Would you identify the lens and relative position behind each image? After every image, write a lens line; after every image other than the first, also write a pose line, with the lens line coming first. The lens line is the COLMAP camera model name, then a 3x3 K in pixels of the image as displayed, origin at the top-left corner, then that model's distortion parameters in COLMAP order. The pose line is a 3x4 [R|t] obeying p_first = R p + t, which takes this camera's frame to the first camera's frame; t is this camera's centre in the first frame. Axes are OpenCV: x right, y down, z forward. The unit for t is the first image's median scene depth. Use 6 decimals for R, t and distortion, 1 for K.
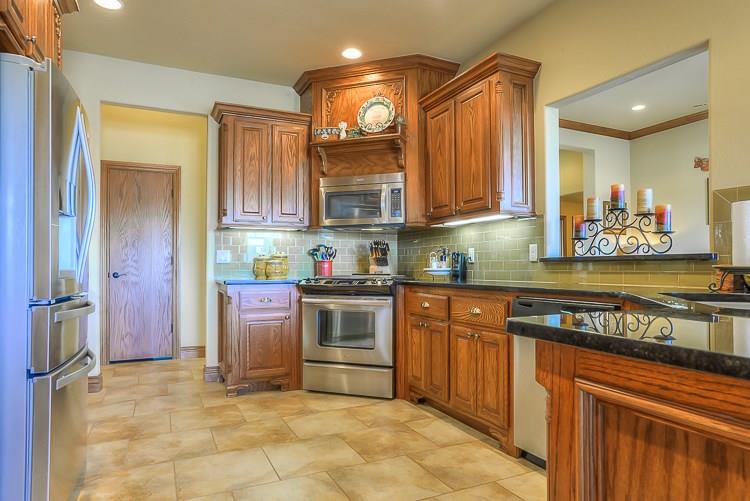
lens RADIAL K [[468.0, 0, 376.1], [0, 468.0, 263.9], [0, 0, 1]] dist [0.000379, 0.001436]
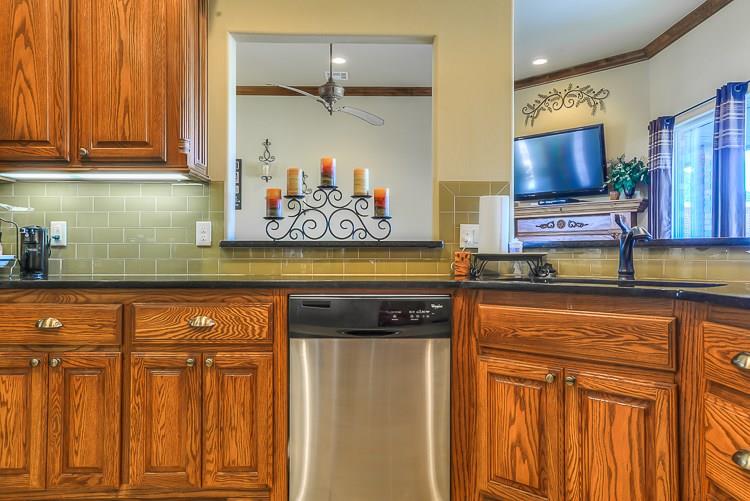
lens RADIAL K [[564.1, 0, 375.0], [0, 564.1, 250.5], [0, 0, 1]] dist [-0.006086, 0.061826]
pose [[0.425004, 0.008323, 0.905153, -0.354488], [-0.009152, 0.999946, -0.004898, 0.004286], [-0.905145, -0.006202, 0.425058, 0.434283]]
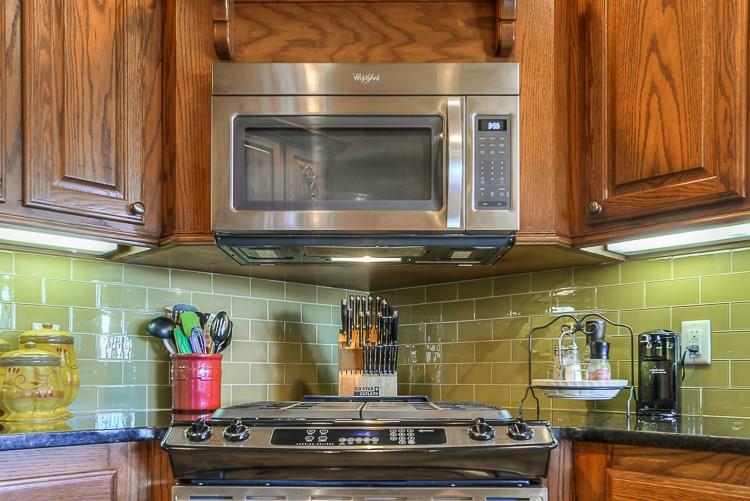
lens RADIAL K [[677.8, 0, 372.5], [0, 677.8, 363.2], [0, 0, 1]] dist [0.017382, 0.012739]
pose [[0.944596, 0.006705, 0.328167, -0.226024], [-0.004435, 0.999961, -0.007666, 0.002317], [-0.328206, 0.005786, 0.944589, 0.799267]]
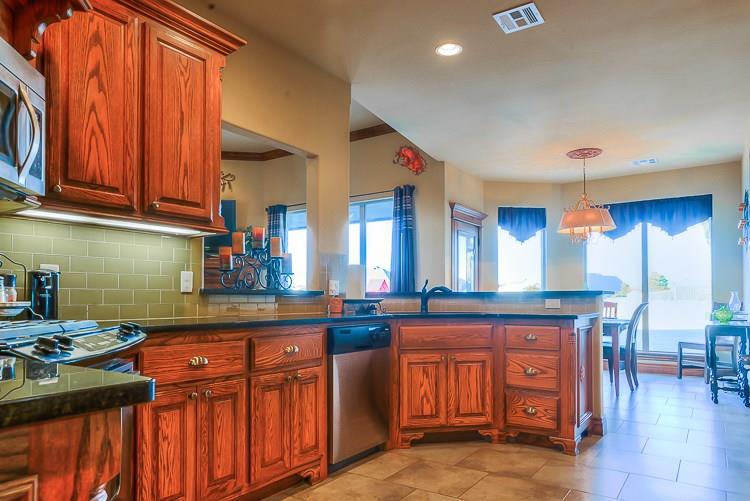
lens RADIAL K [[515.7, 0, 375.8], [0, 515.7, 291.5], [0, 0, 1]] dist [0.001191, 0.000893]
pose [[-0.509178, 0.012145, 0.860576, -0.653979], [-0.007524, 0.999799, -0.018562, 0.007975], [-0.860628, -0.015926, -0.508984, 1.270134]]
